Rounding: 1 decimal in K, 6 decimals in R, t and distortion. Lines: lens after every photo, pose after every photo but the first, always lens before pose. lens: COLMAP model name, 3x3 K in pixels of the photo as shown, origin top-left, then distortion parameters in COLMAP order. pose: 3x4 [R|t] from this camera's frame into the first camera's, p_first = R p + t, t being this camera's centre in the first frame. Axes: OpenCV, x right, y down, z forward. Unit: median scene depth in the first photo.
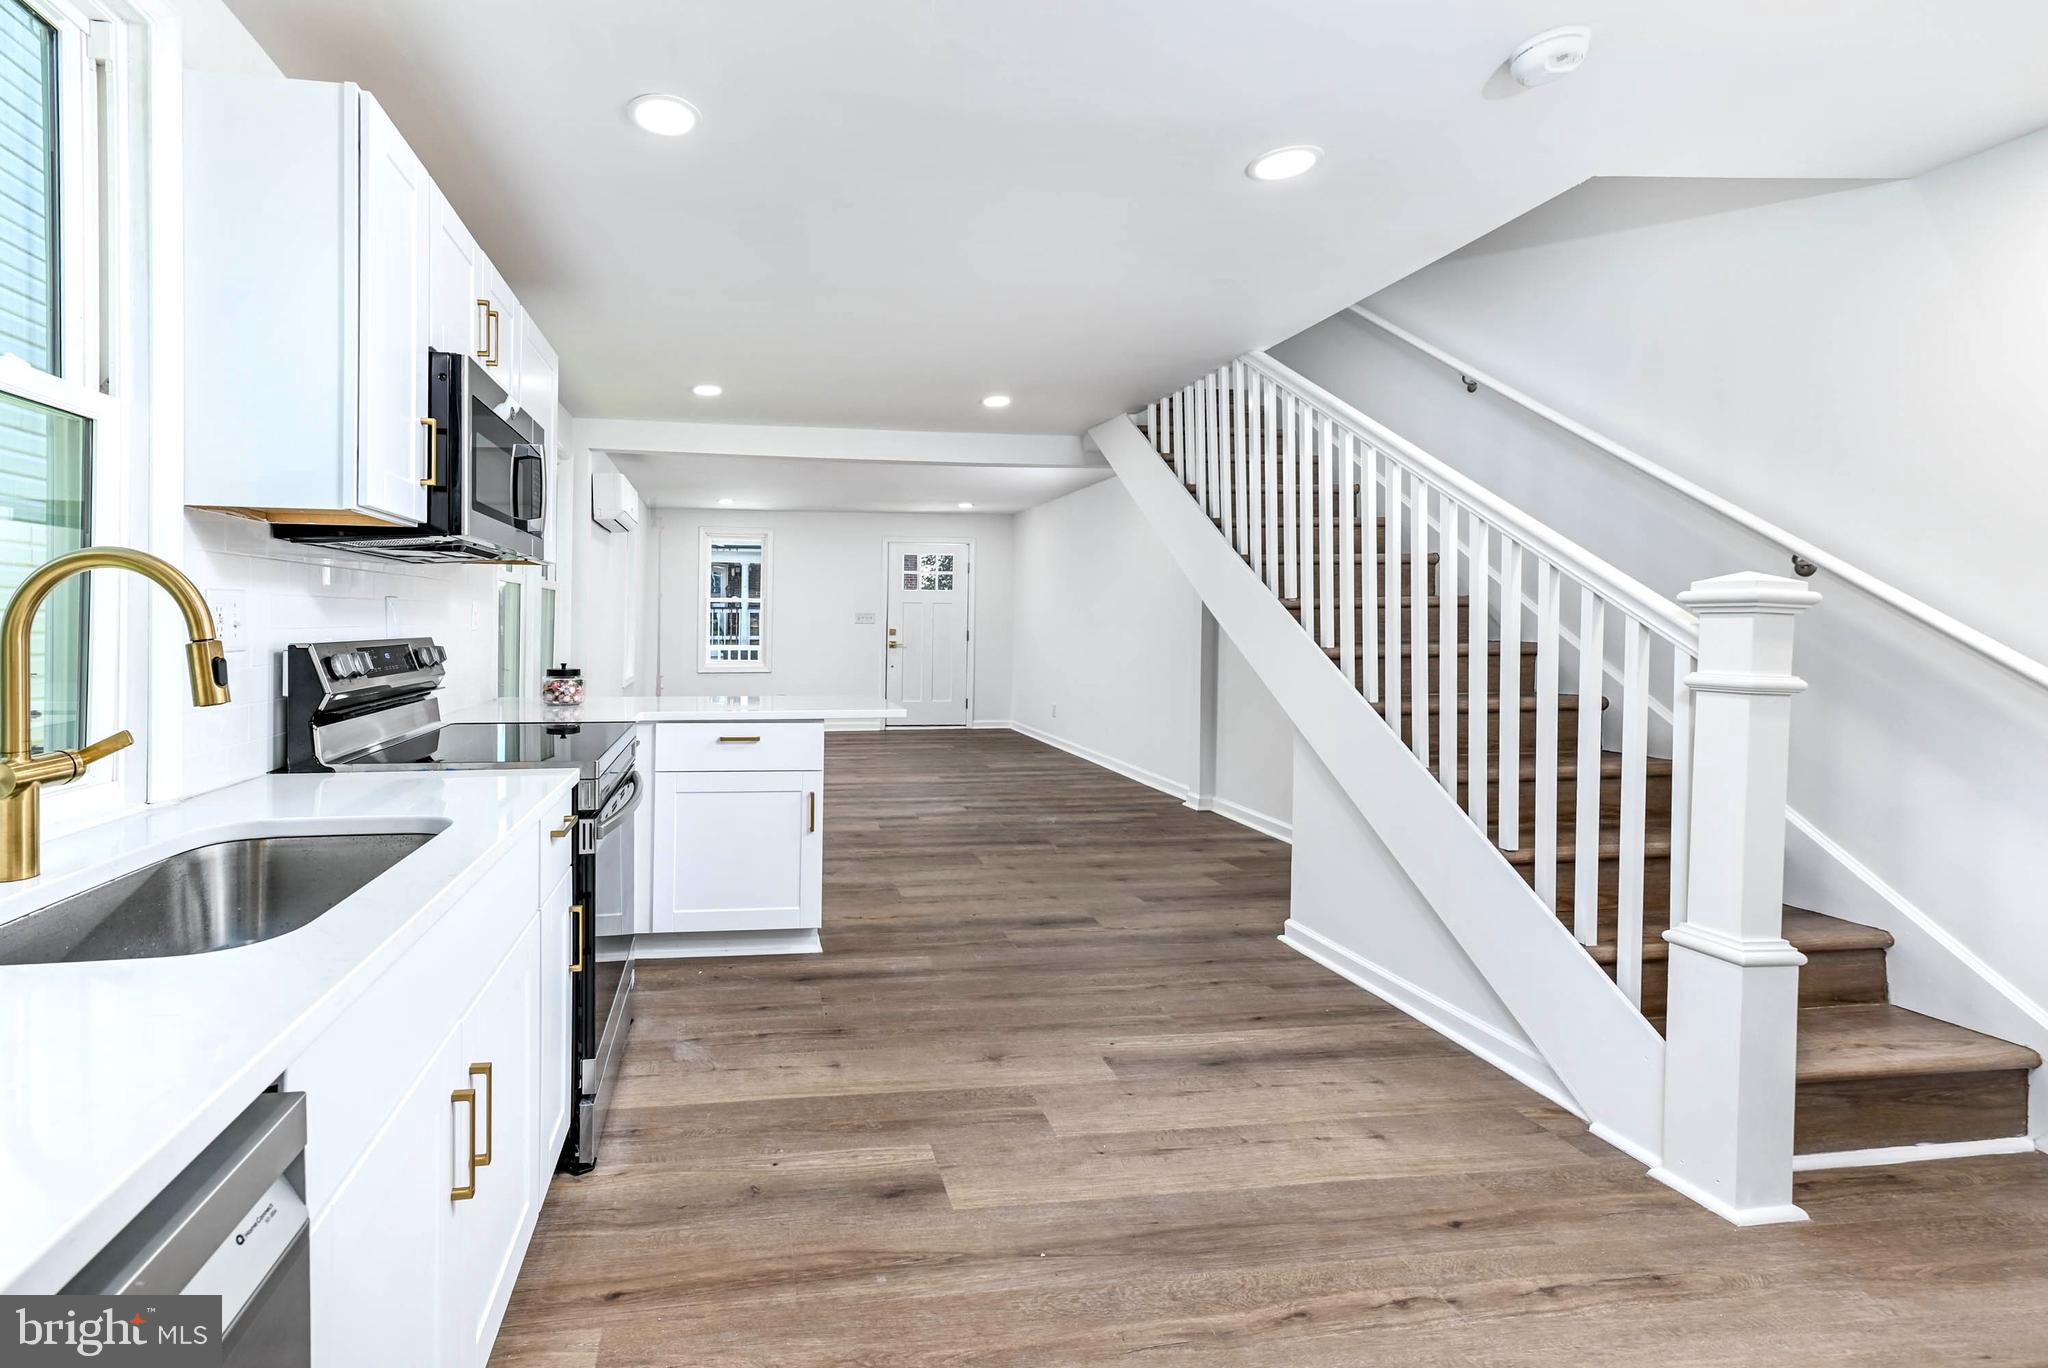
lens RADIAL K [[851.4, 0, 870.1], [0, 851.4, 624.7], [0, 0, 1]] dist [0.012867, -0.000043]
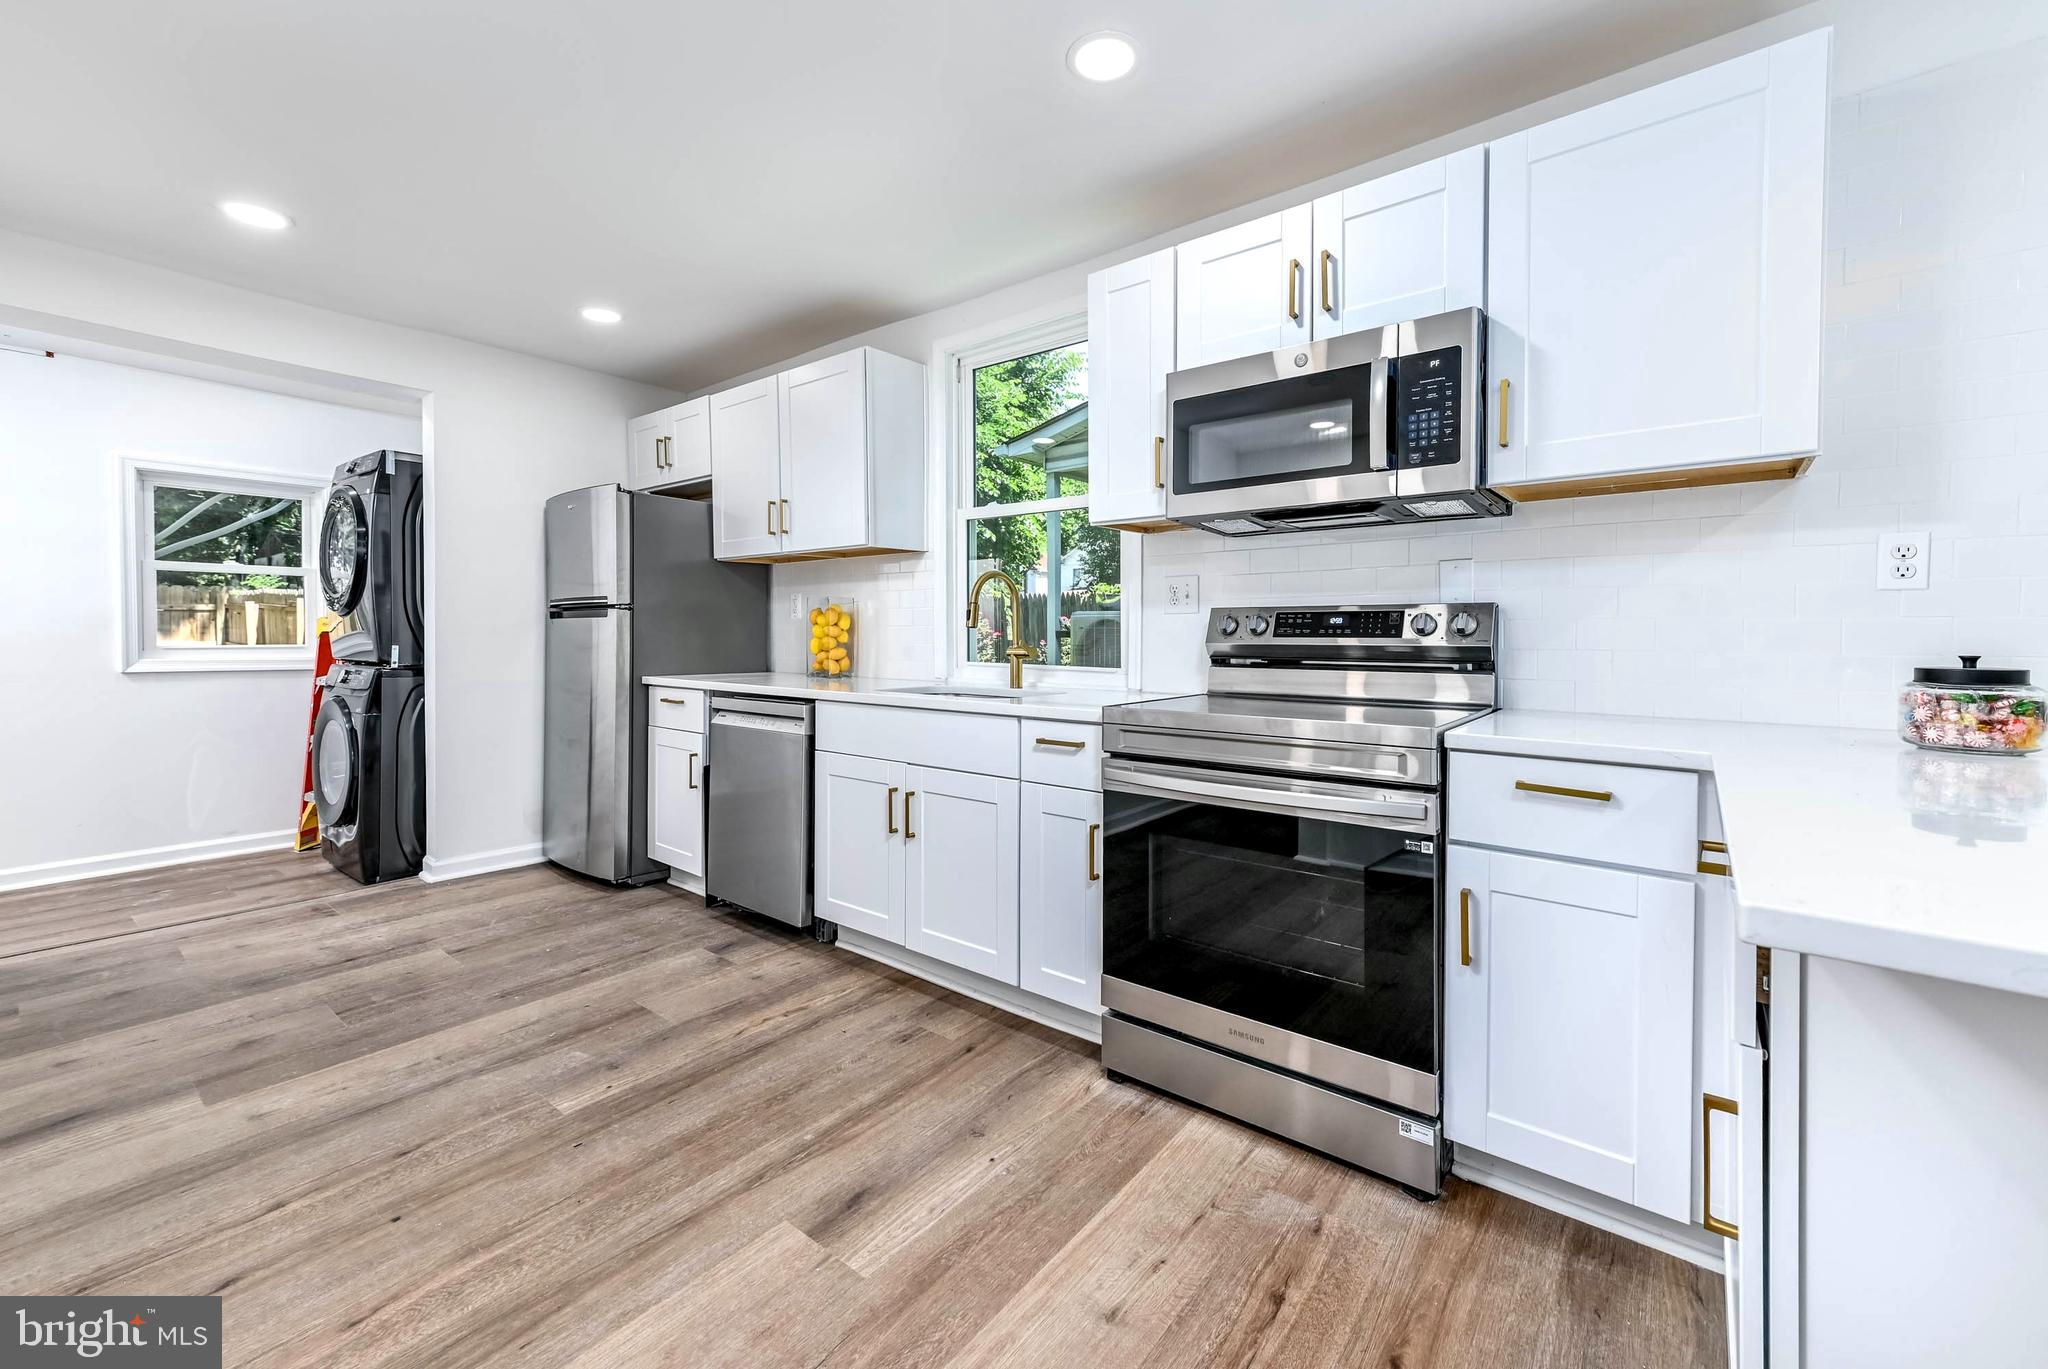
lens RADIAL K [[851.4, 0, 1058.4], [0, 851.4, 642.9], [0, 0, 1]] dist [0.012867, -0.000043]
pose [[-0.715619, -0.000498, -0.698490, 0.499127], [-0.006483, 0.999961, 0.005929, 0.070459], [0.698460, 0.008771, -0.715595, 1.766795]]
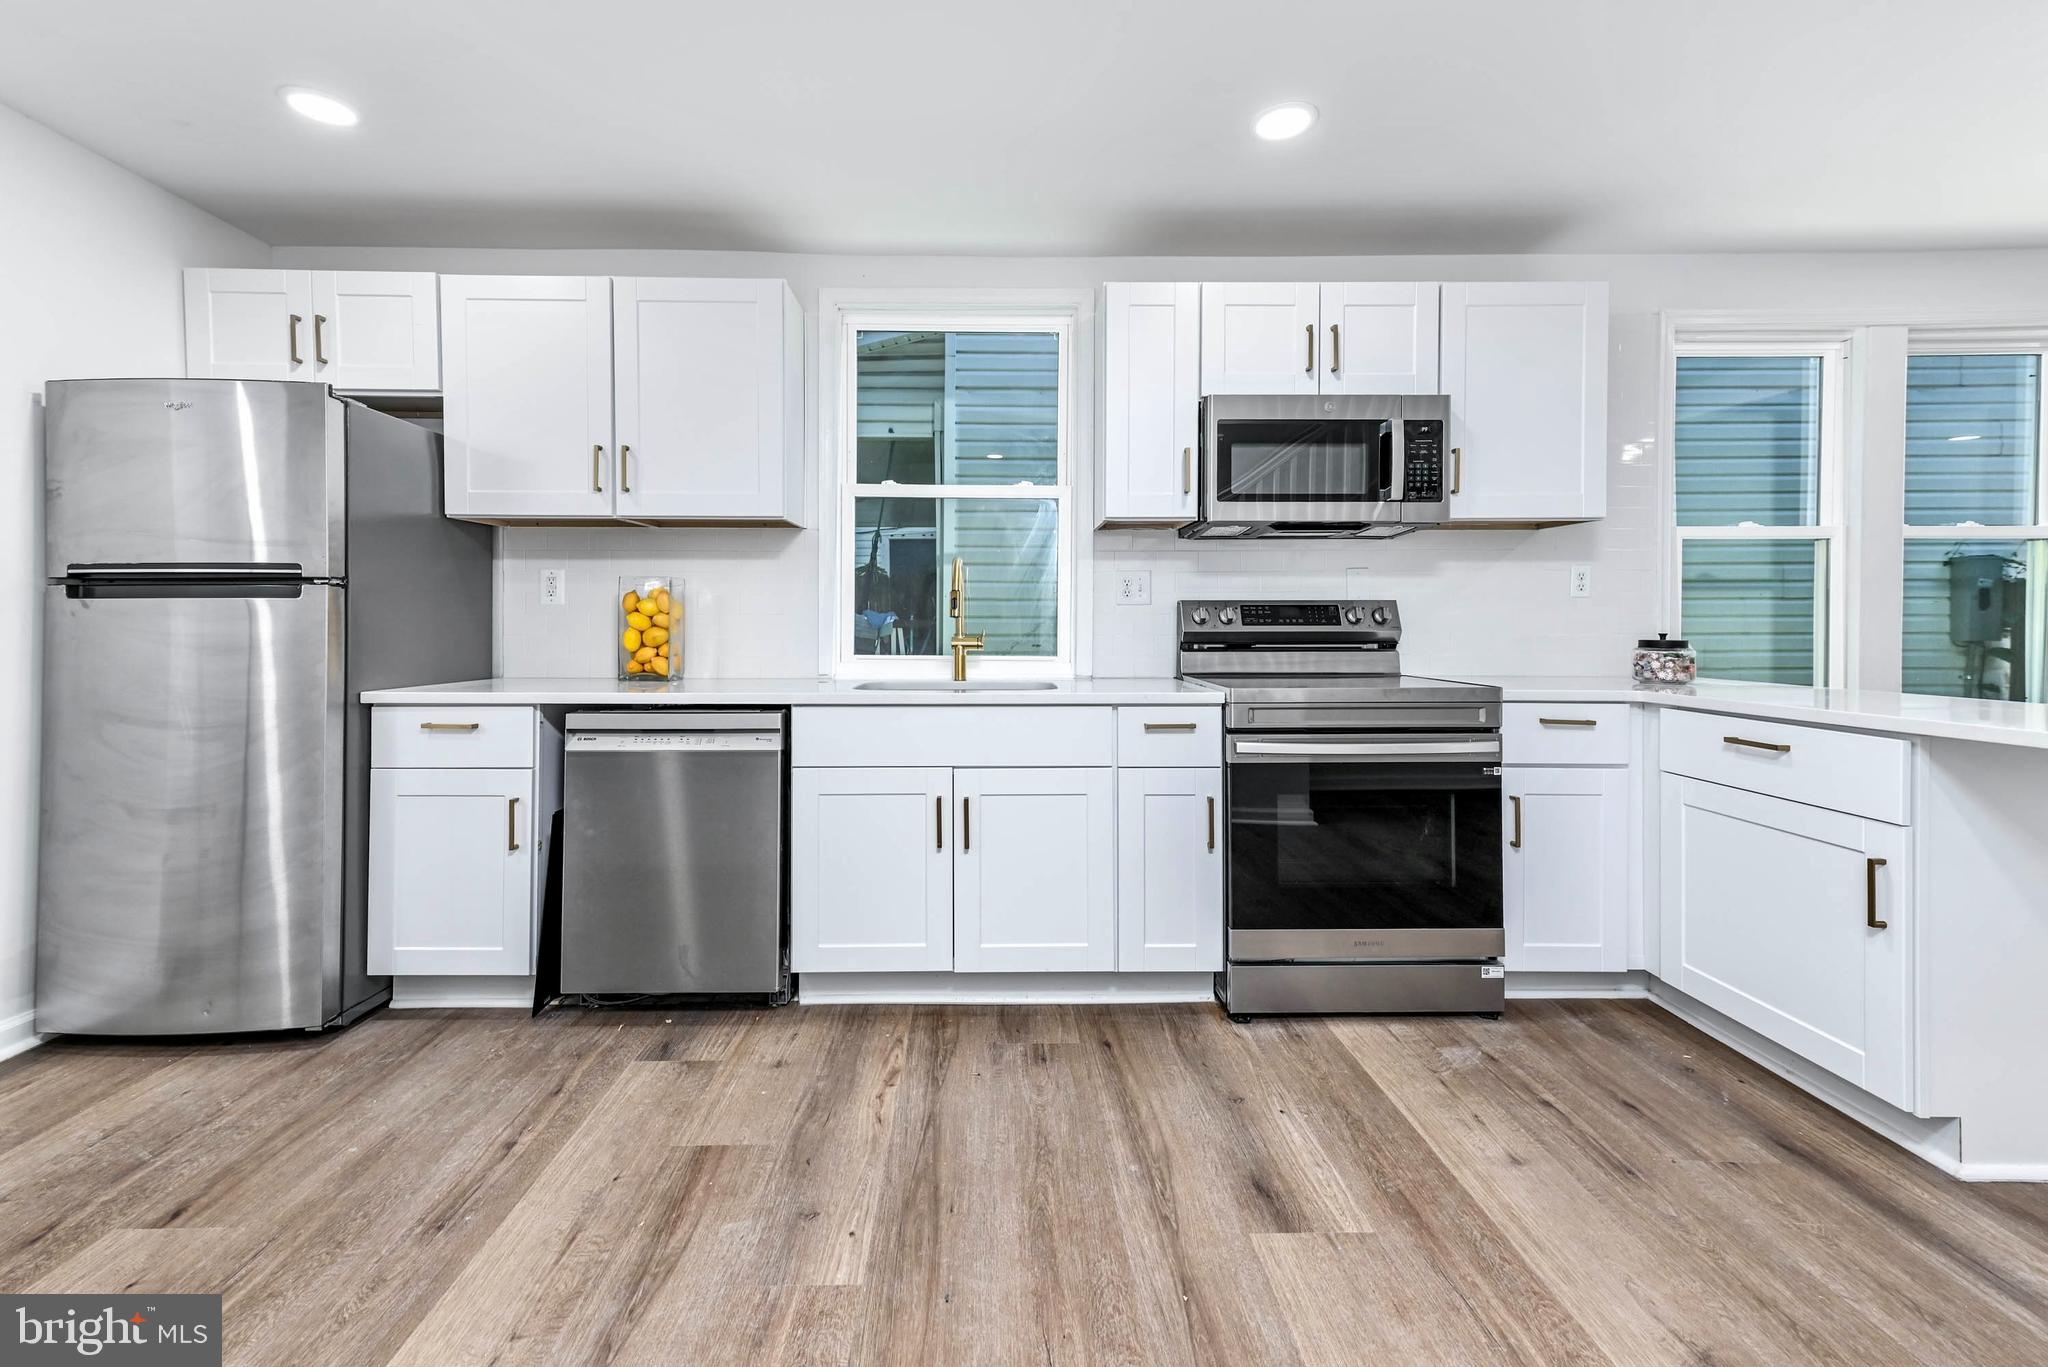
lens RADIAL K [[851.4, 0, 1019.1], [0, 851.4, 622.9], [0, 0, 1]] dist [0.012867, -0.000043]
pose [[-0.098630, -0.007689, -0.995094, 0.943796], [0.000187, 0.999970, -0.007745, 0.074411], [0.995124, -0.000950, -0.098626, 0.824379]]
